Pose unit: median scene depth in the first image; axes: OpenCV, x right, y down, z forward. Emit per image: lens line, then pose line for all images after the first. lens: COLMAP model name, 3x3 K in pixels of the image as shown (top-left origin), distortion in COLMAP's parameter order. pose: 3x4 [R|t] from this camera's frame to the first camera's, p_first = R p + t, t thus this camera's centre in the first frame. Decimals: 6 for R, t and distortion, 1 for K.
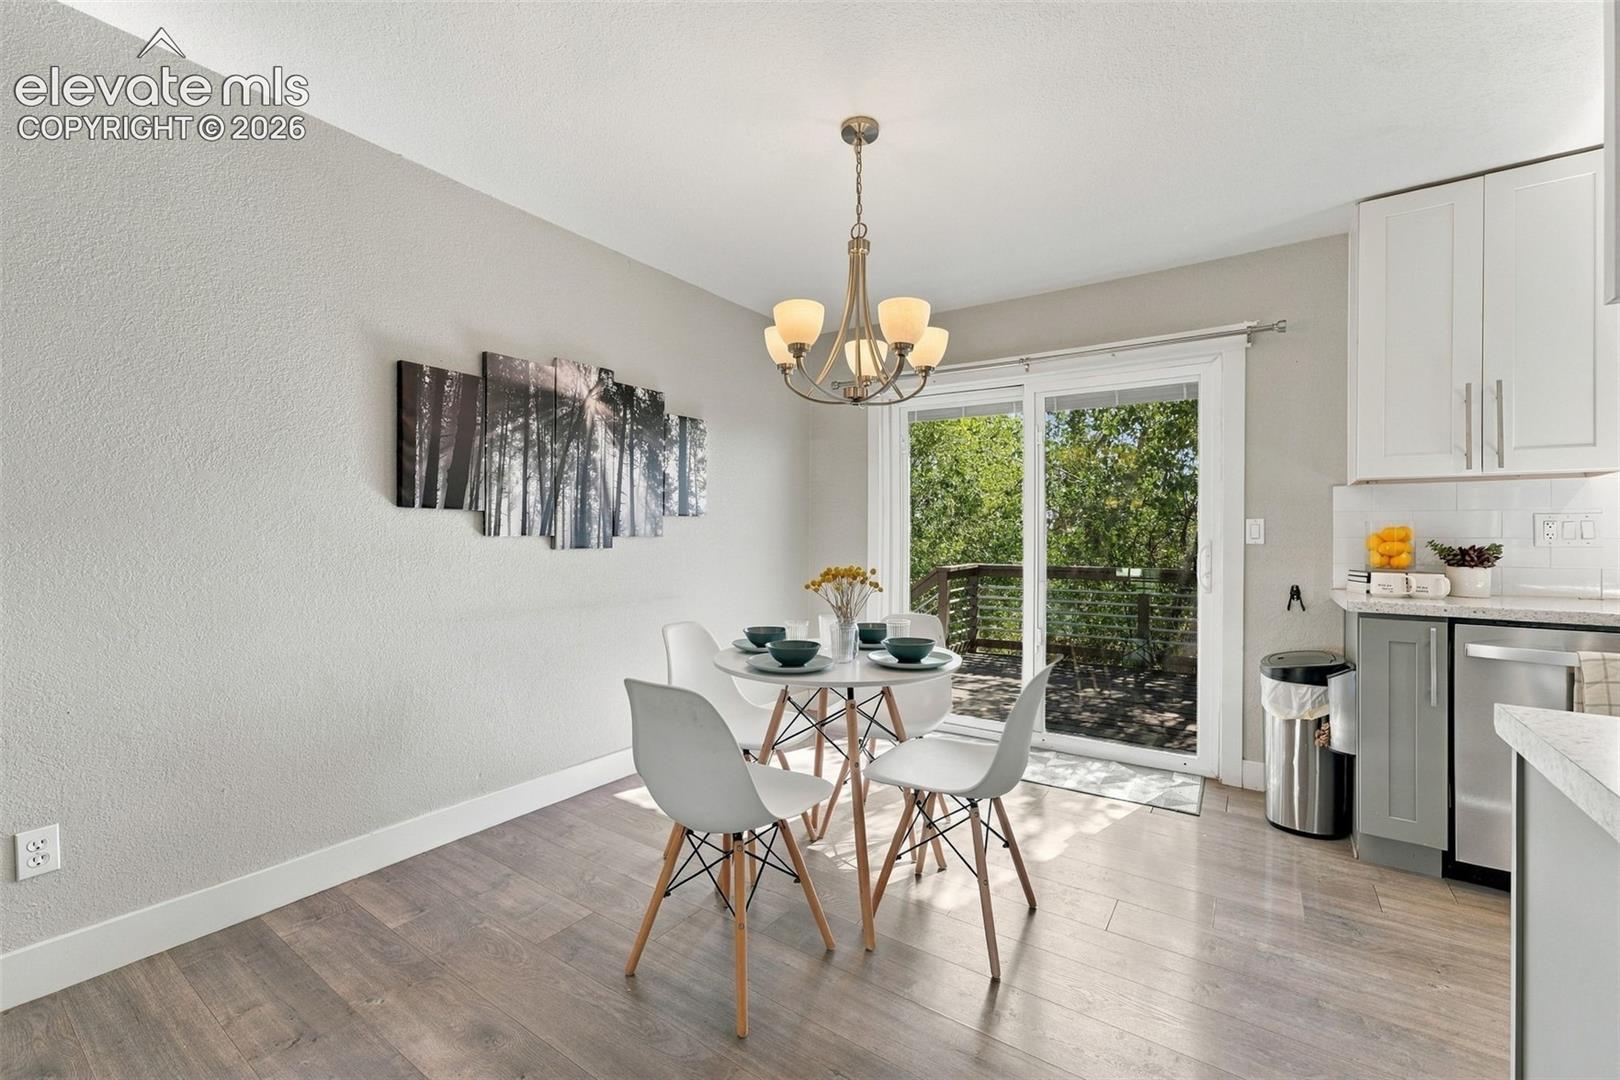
lens RADIAL K [[660.6, 0, 810.0], [0, 660.6, 540.0], [0, 0, 1]] dist [-0.001401, 0.000543]
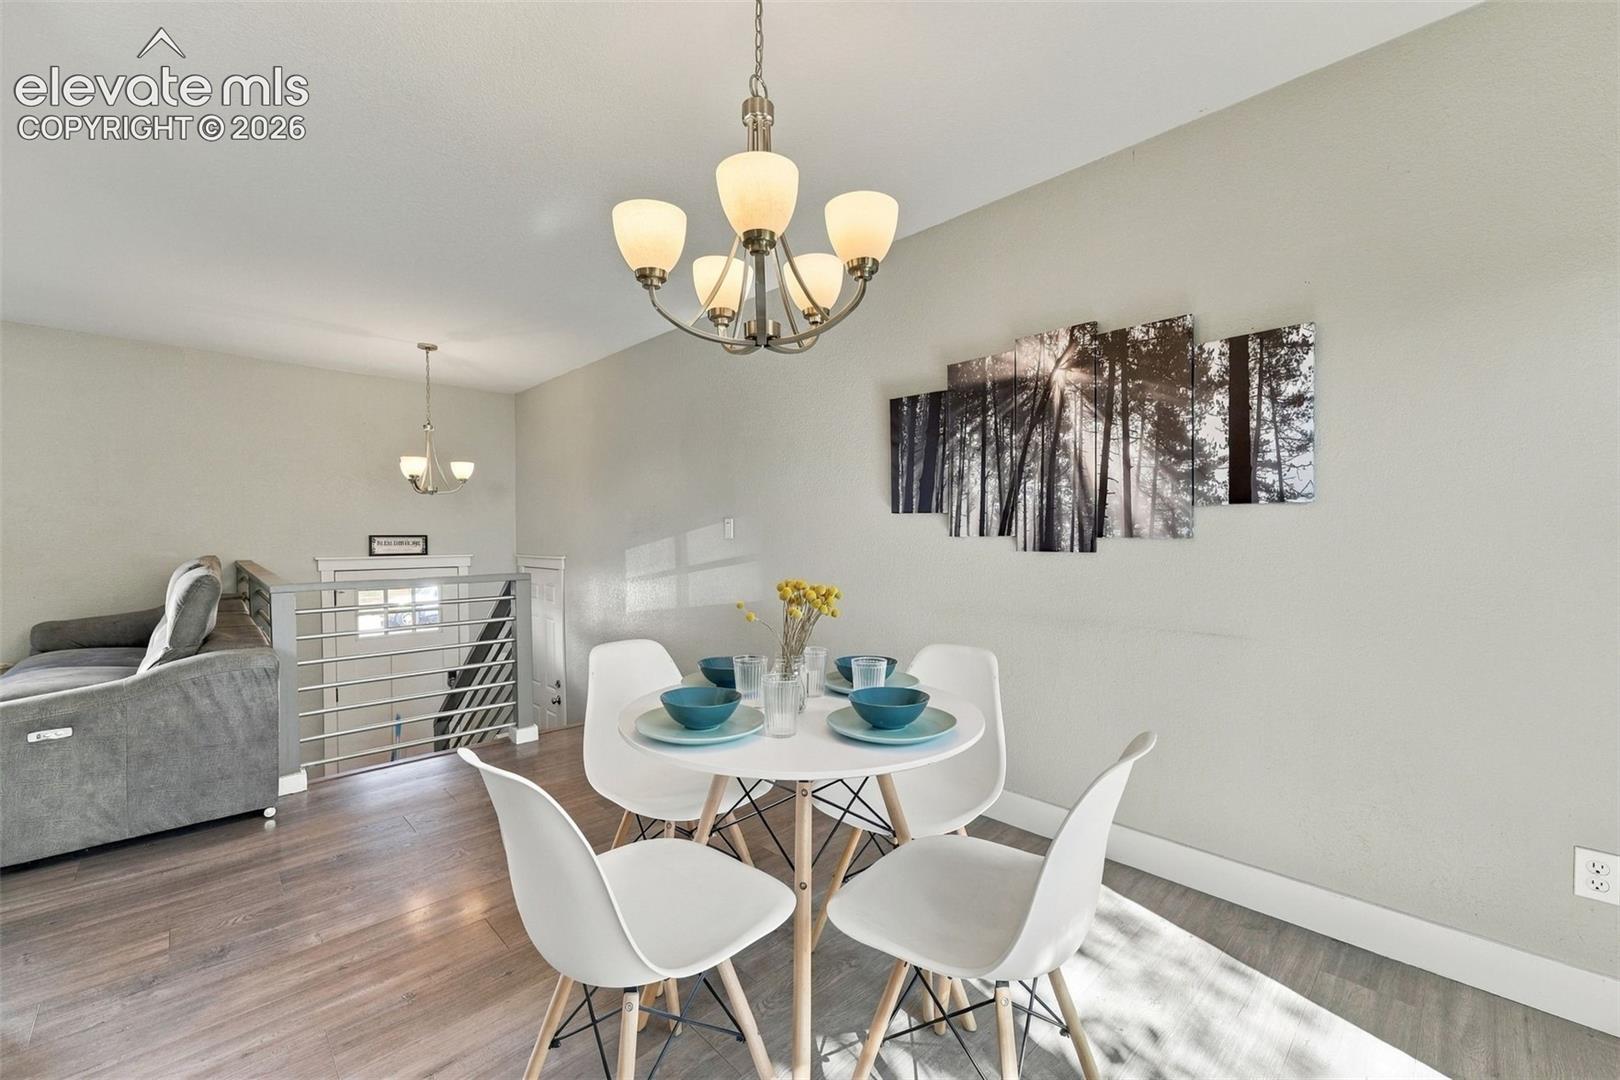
lens RADIAL K [[660.6, 0, 810.0], [0, 660.6, 540.0], [0, 0, 1]] dist [-0.001401, 0.000543]
pose [[-0.154989, 0.012238, -0.987840, 0.546513], [-0.003632, 0.999909, 0.012958, -0.011762], [0.987909, 0.005597, -0.154931, 0.844616]]
